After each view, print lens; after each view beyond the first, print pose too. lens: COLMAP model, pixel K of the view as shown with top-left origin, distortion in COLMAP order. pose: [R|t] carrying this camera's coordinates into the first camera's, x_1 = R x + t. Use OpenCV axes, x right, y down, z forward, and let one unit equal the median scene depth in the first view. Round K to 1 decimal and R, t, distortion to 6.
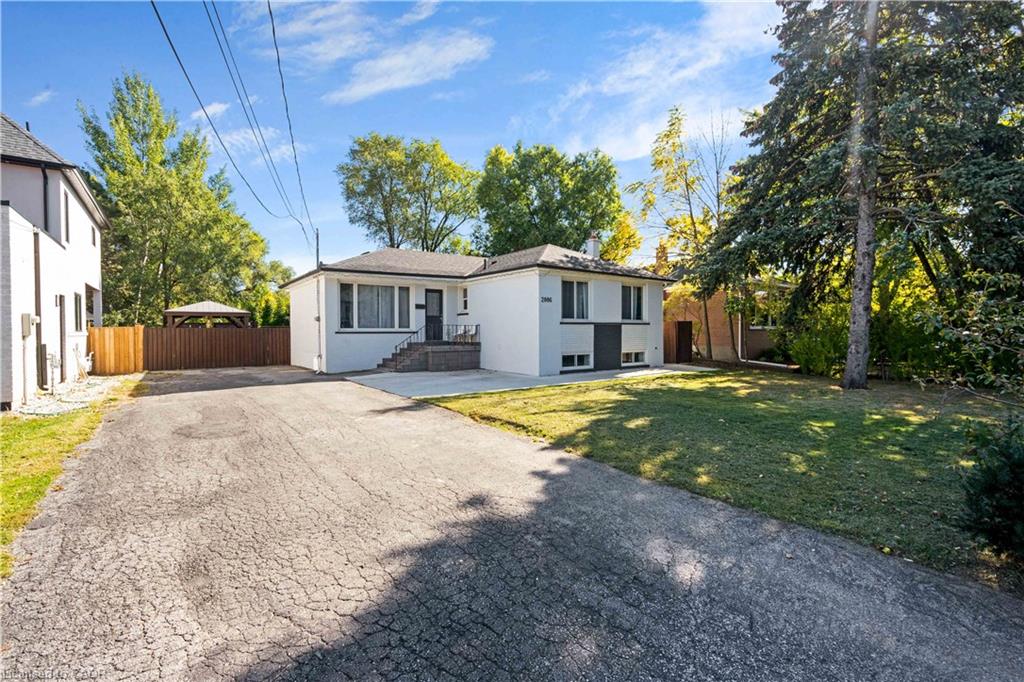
lens RADIAL K [[474.2, 0, 510.1], [0, 474.2, 340.3], [0, 0, 1]] dist [-0.003629, -0.000397]
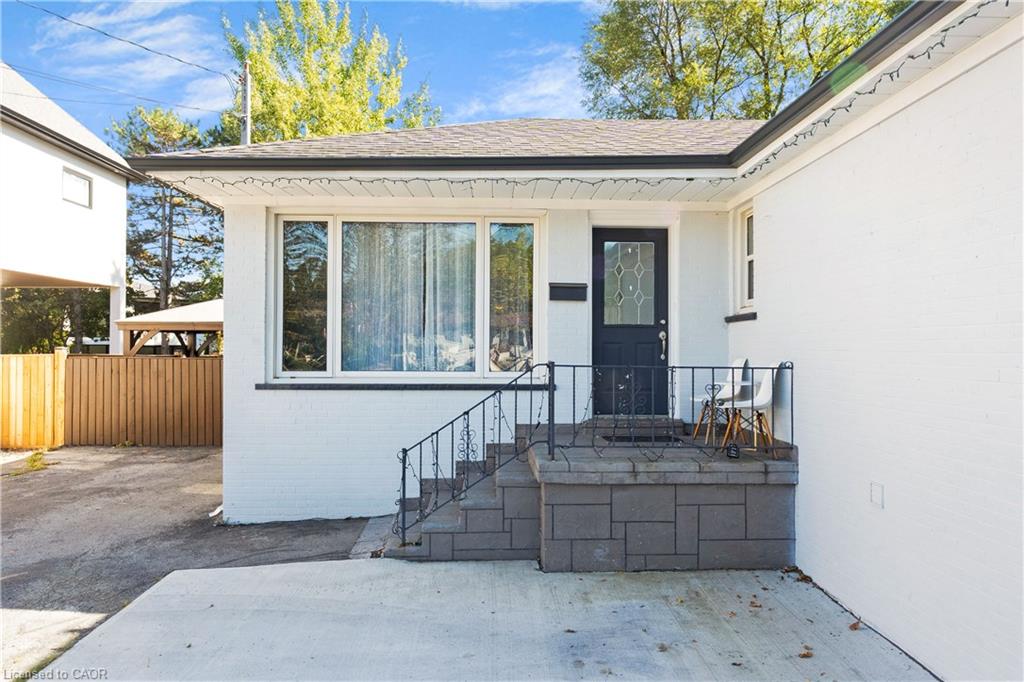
lens RADIAL K [[710.1, 0, 512.7], [0, 710.1, 339.1], [0, 0, 1]] dist [-0.005757, -0.002050]
pose [[0.815741, 0.000829, -0.578416, 0.019222], [-0.016511, 0.999625, -0.021852, -0.034769], [0.578181, 0.027376, 0.815449, 0.648357]]
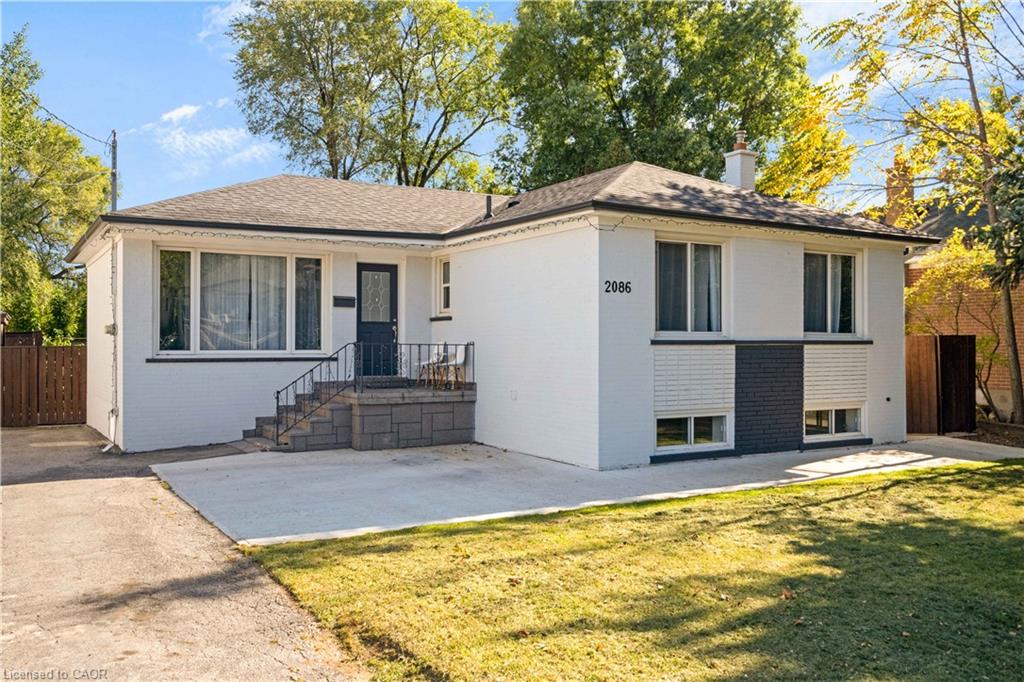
lens RADIAL K [[879.7, 0, 506.4], [0, 879.7, 341.9], [0, 0, 1]] dist [0.021033, -0.009407]
pose [[0.994715, 0.004665, -0.102565, 0.049629], [-0.006608, 0.999805, -0.018610, -0.018329], [0.102458, 0.019189, 0.994552, 0.182070]]
